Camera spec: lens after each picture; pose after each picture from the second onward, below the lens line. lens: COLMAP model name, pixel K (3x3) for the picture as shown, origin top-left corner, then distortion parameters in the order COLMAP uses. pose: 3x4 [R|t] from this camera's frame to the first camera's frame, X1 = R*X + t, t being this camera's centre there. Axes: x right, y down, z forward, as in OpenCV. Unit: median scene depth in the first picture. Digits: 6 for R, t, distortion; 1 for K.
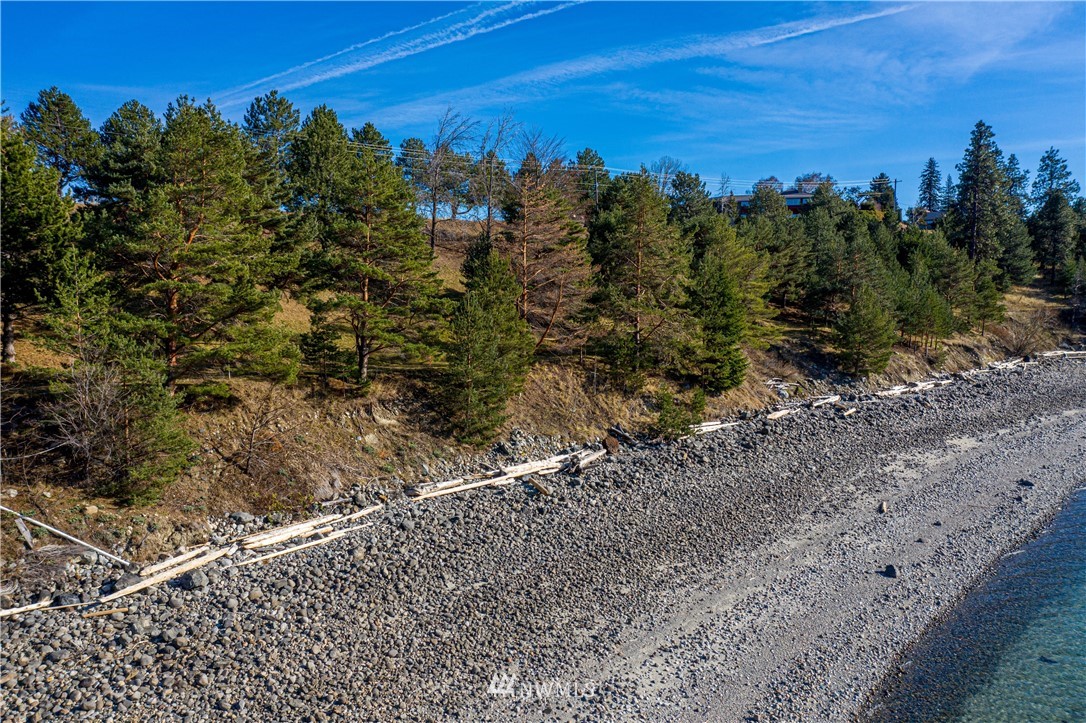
lens RADIAL K [[851.8, 0, 538.2], [0, 851.8, 367.5], [0, 0, 1]] dist [-0.009754, 0.003547]
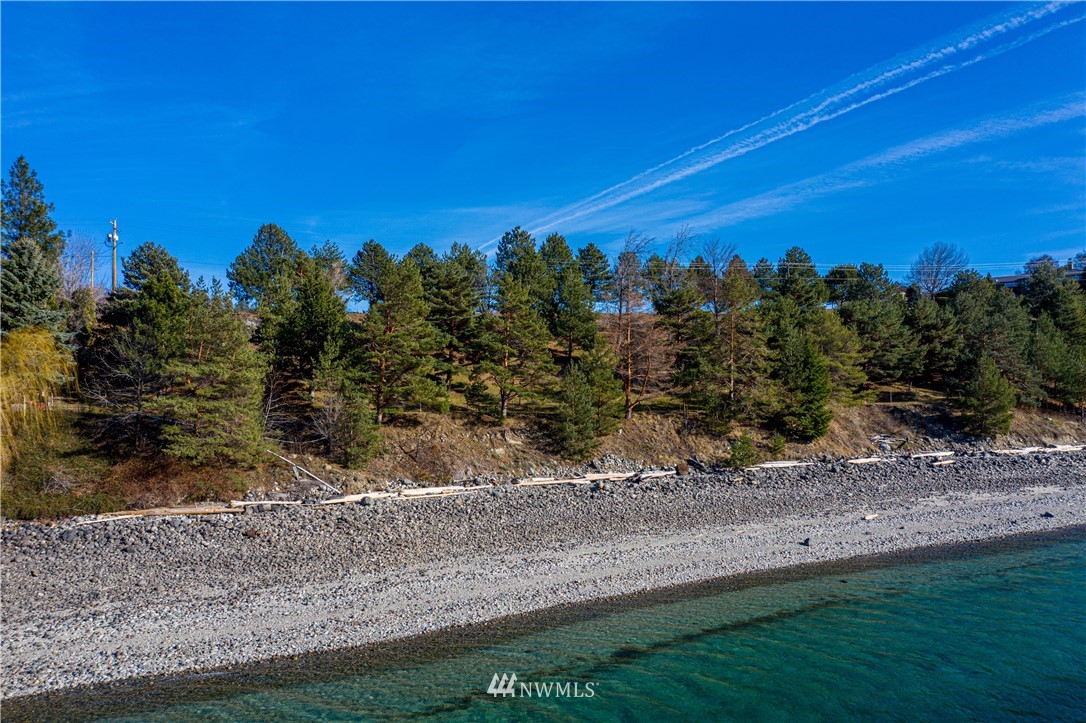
lens RADIAL K [[851.8, 0, 538.2], [0, 851.8, 367.5], [0, 0, 1]] dist [-0.009754, 0.003547]
pose [[0.925766, -0.019942, -0.377571, 0.363502], [-0.022524, 0.993926, -0.107722, 0.074806], [0.377426, 0.108229, 0.919693, -0.354358]]
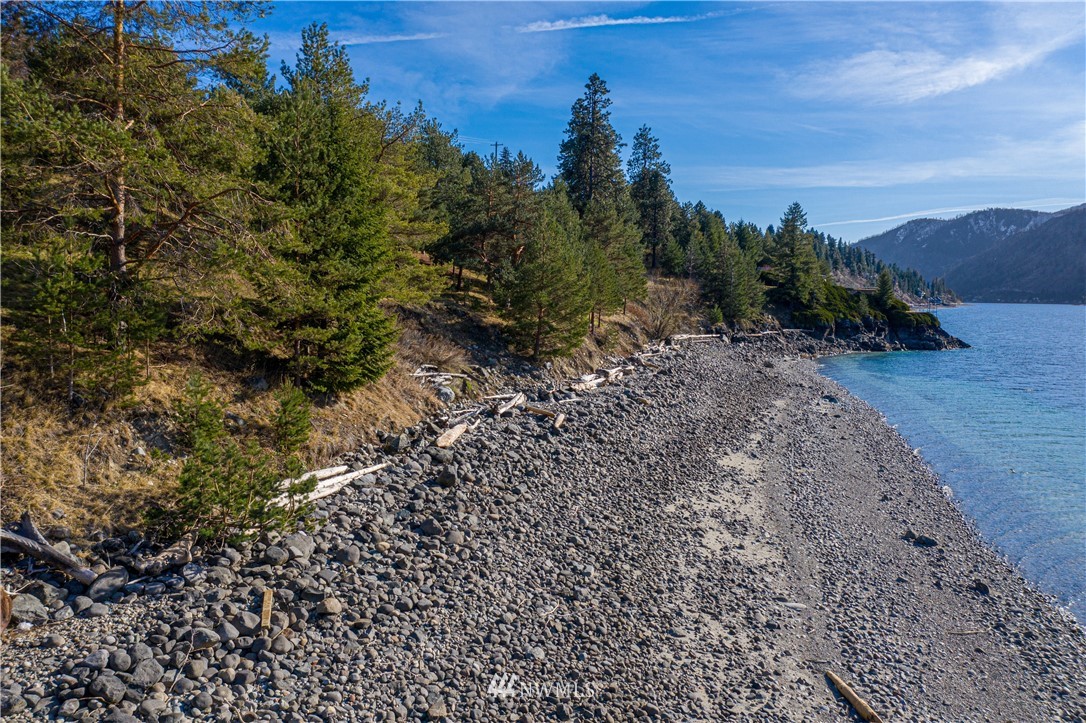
lens RADIAL K [[851.8, 0, 538.2], [0, 851.8, 367.5], [0, 0, 1]] dist [-0.009754, 0.003547]
pose [[0.877553, -0.024745, 0.478840, 0.105346], [0.026269, 0.999649, 0.003516, 0.018003], [-0.478759, 0.009493, 0.877895, 0.632894]]
